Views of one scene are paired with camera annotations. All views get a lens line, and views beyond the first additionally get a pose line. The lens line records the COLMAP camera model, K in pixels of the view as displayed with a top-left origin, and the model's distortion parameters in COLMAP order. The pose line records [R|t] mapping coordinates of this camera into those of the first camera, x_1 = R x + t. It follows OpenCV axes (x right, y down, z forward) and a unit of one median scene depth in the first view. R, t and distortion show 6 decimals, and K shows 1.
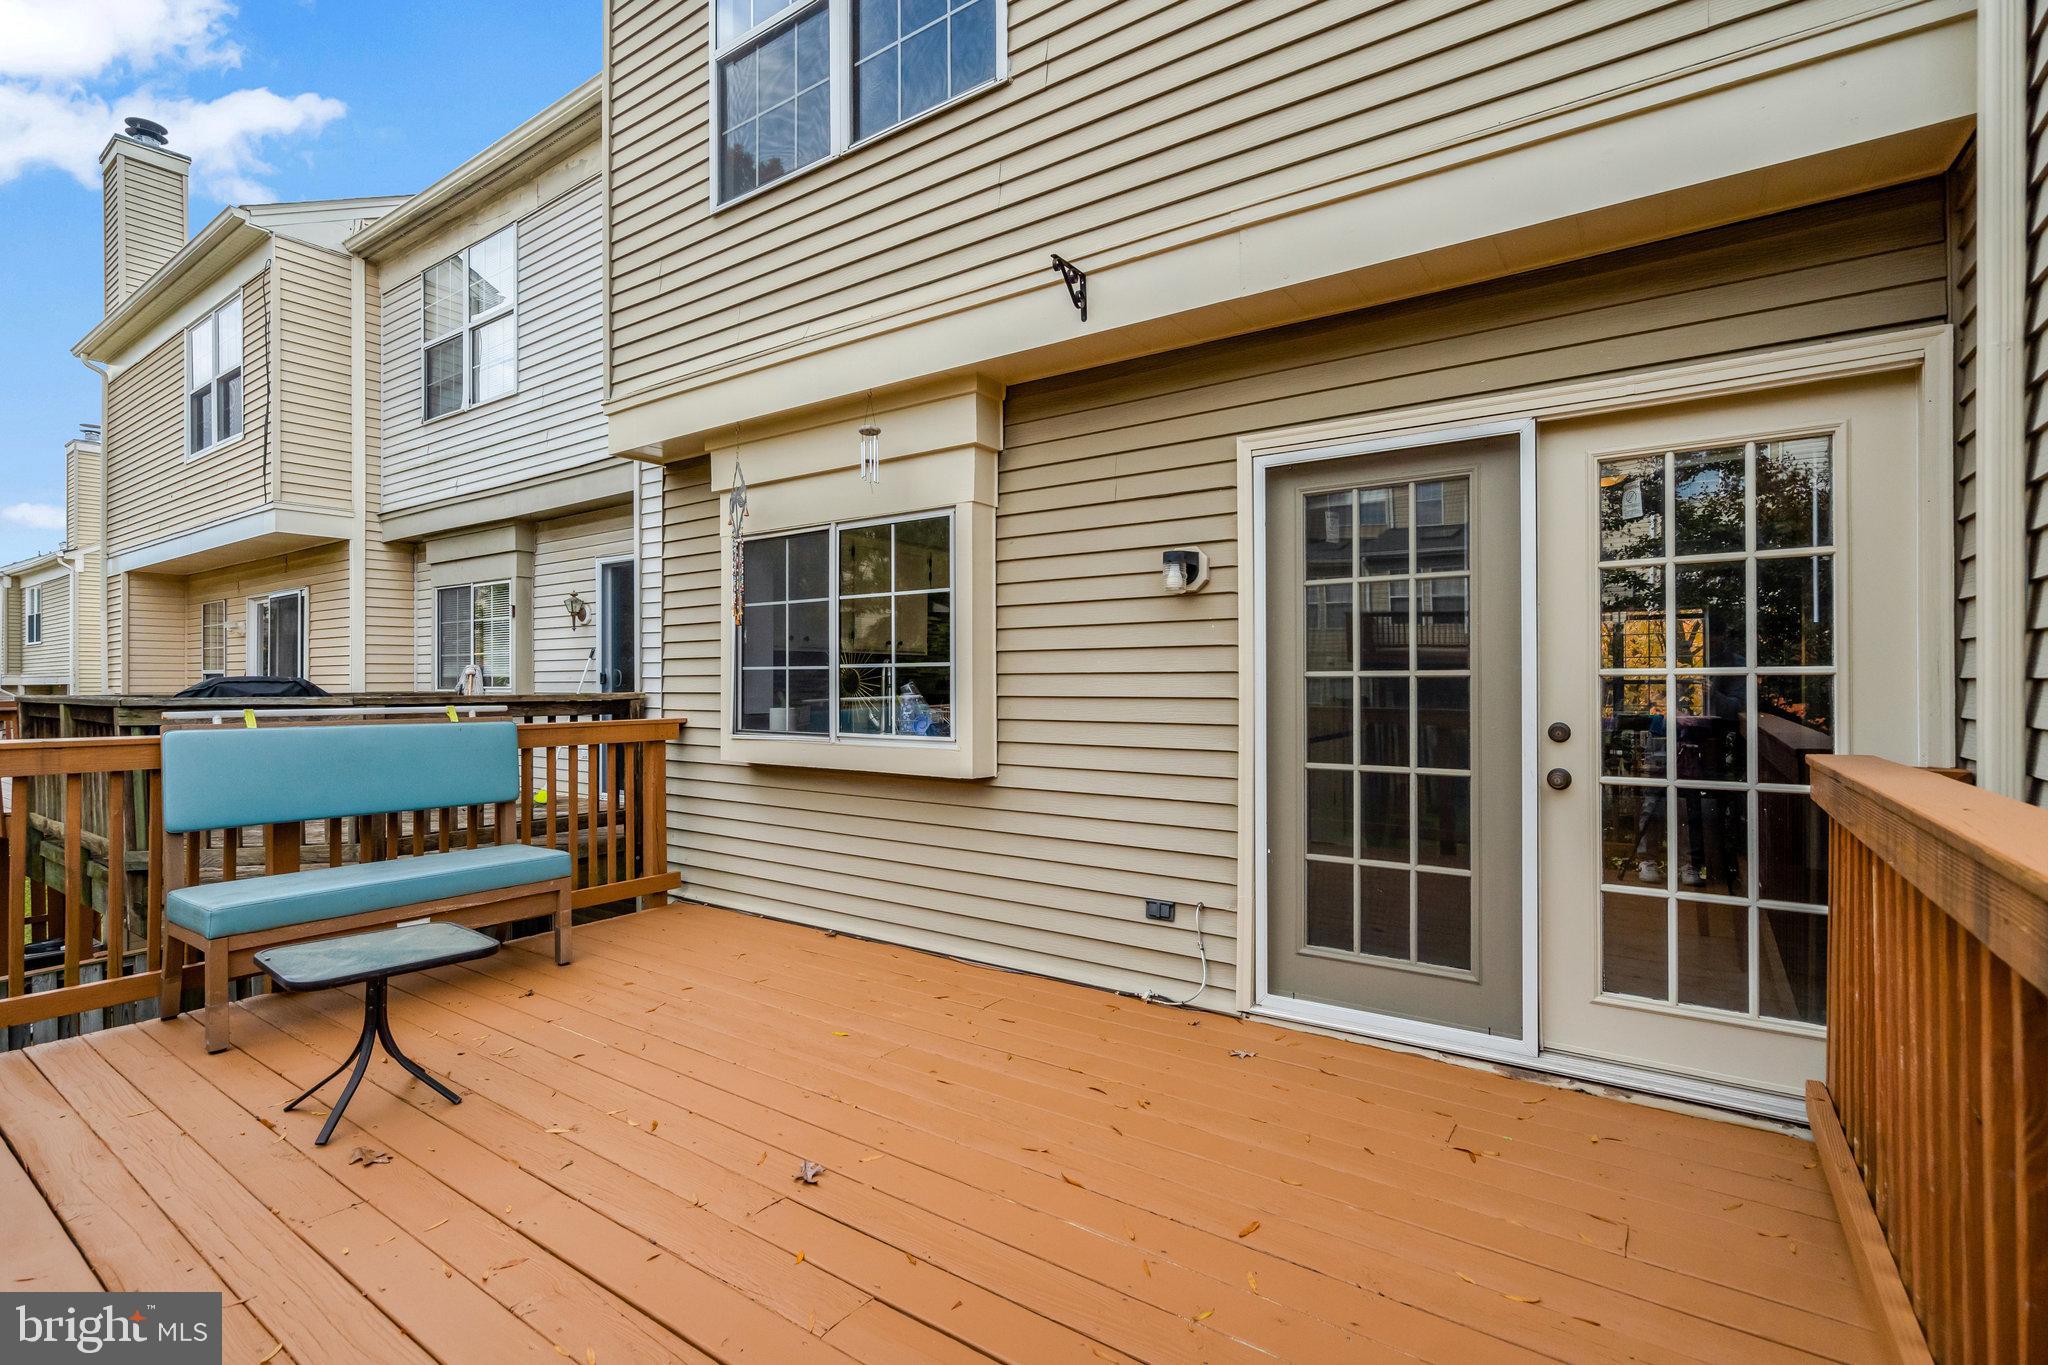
lens RADIAL K [[940.2, 0, 1034.2], [0, 940.2, 689.4], [0, 0, 1]] dist [0.000391, 0.000526]
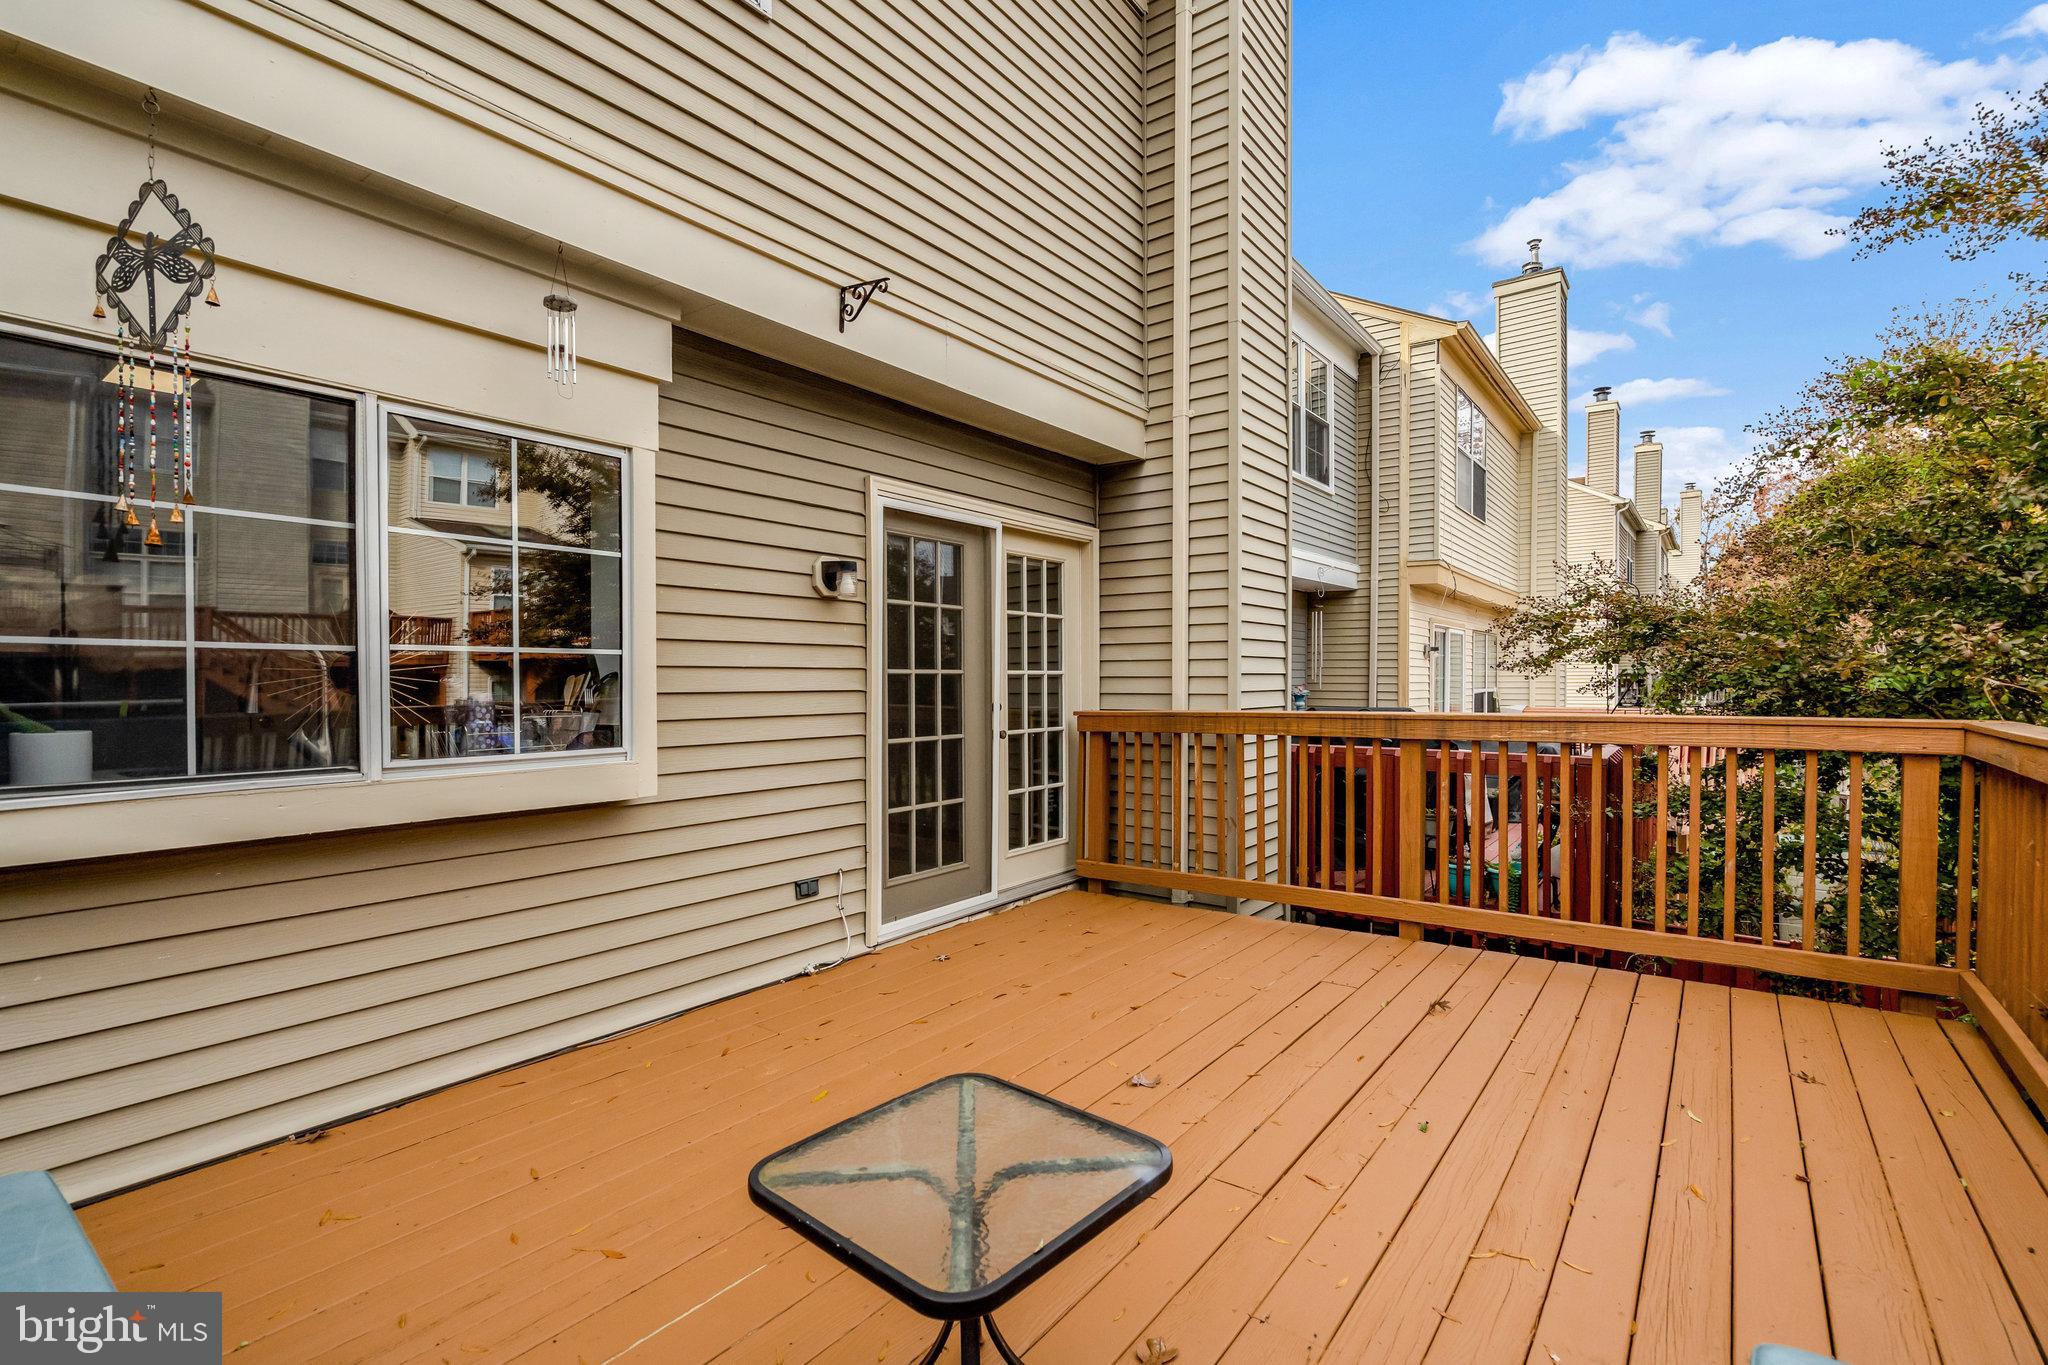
lens RADIAL K [[940.2, 0, 1035.8], [0, 940.2, 681.5], [0, 0, 1]] dist [0.000391, 0.000526]
pose [[0.030945, -0.008857, 0.999482, -1.009393], [-0.006114, 0.999940, 0.009051, -0.015170], [-0.999502, -0.006390, 0.030889, 0.763839]]
